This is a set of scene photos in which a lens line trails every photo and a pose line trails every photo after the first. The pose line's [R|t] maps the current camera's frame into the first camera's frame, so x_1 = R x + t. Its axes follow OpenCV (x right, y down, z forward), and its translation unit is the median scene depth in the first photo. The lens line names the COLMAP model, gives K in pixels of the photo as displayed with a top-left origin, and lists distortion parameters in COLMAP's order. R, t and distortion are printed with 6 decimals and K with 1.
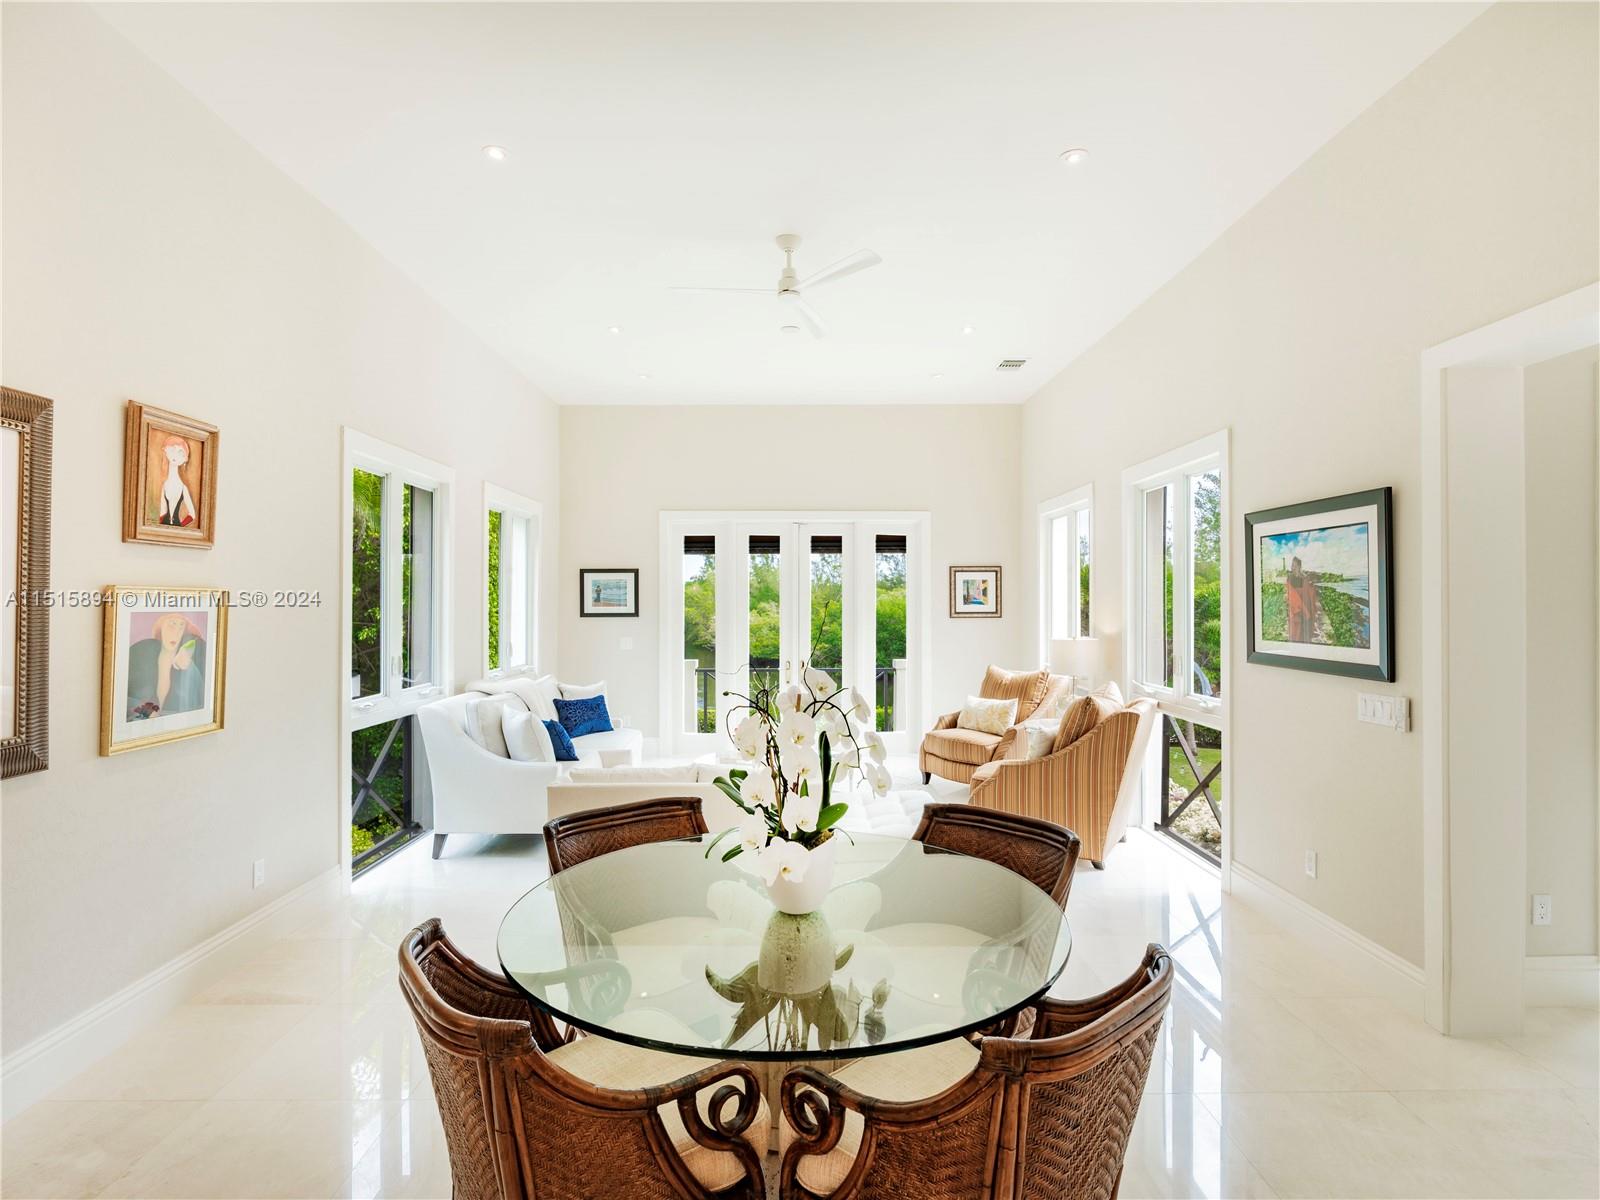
lens RADIAL K [[827.1, 0, 801.8], [0, 827.1, 596.7], [0, 0, 1]] dist [0.000287, -0.000111]
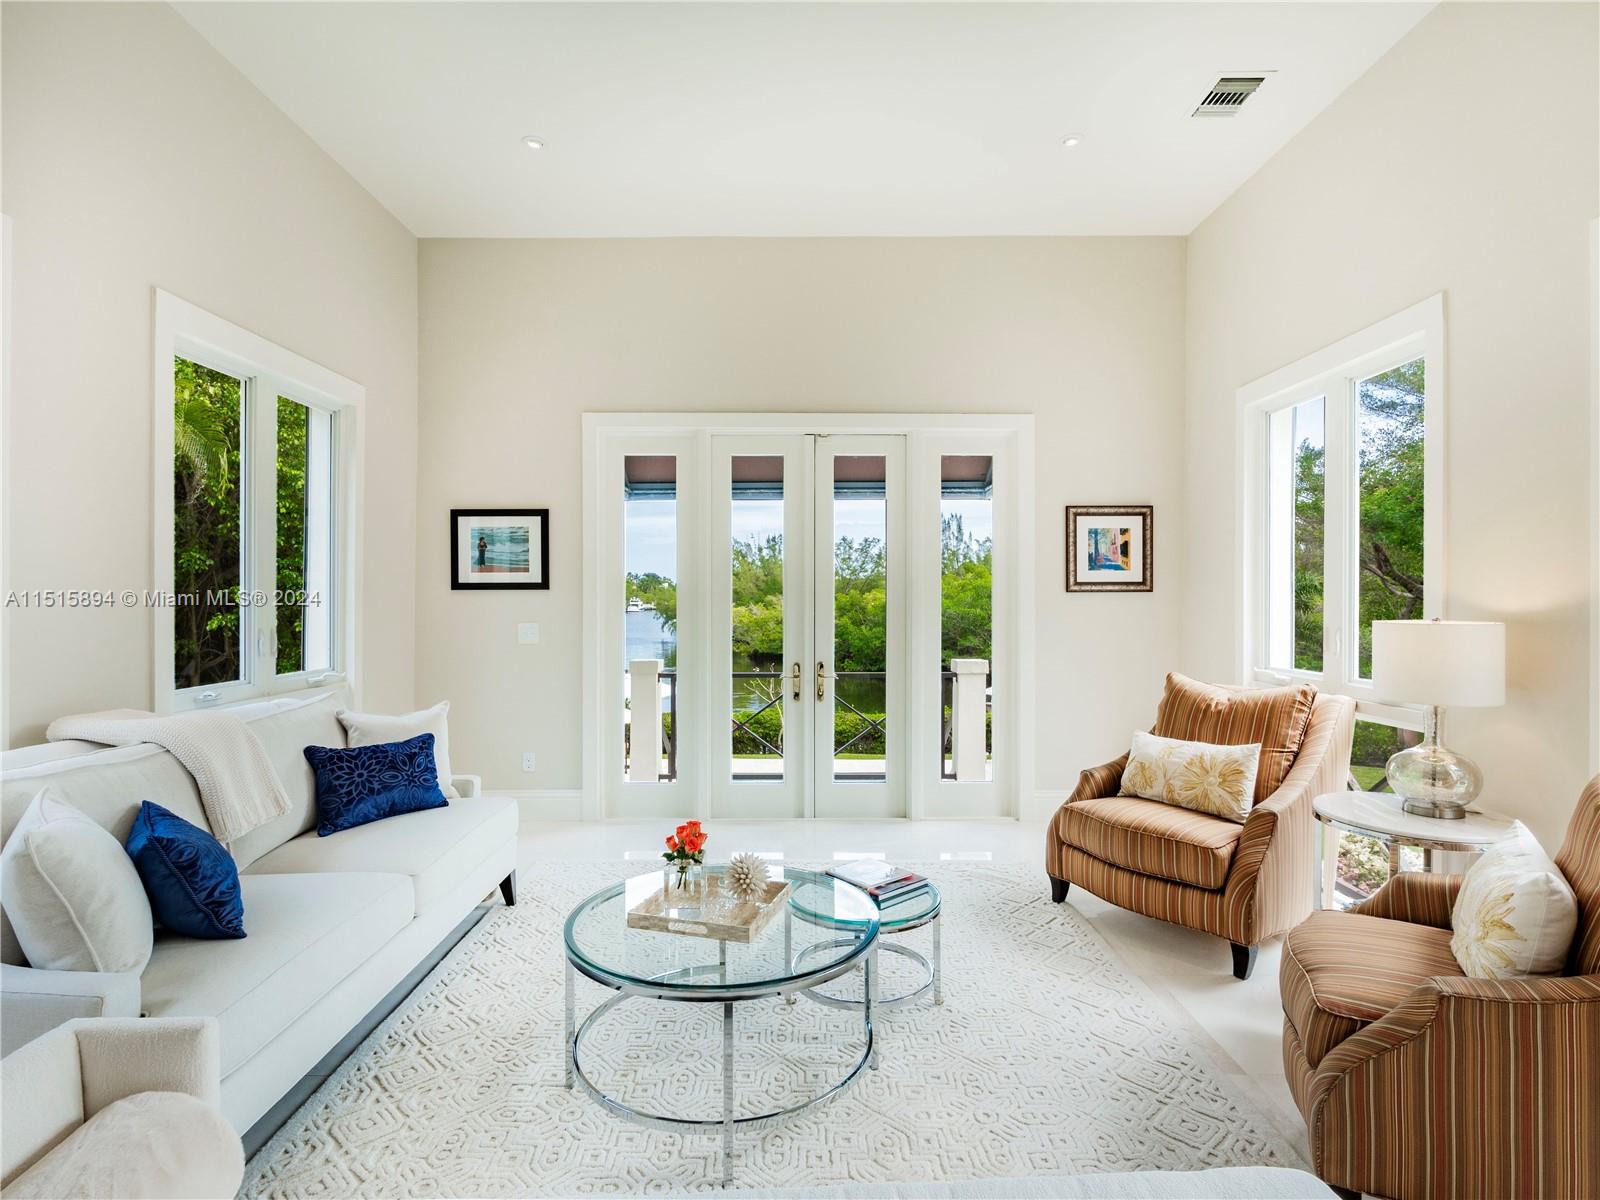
lens RADIAL K [[832.0, 0, 802.5], [0, 832.0, 595.4], [0, 0, 1]] dist [-0.002395, -0.001232]
pose [[0.999968, 0.001868, -0.007792, -0.008405], [-0.001820, 0.999979, 0.006150, 0.027158], [0.007804, -0.006136, 0.999951, 0.434447]]
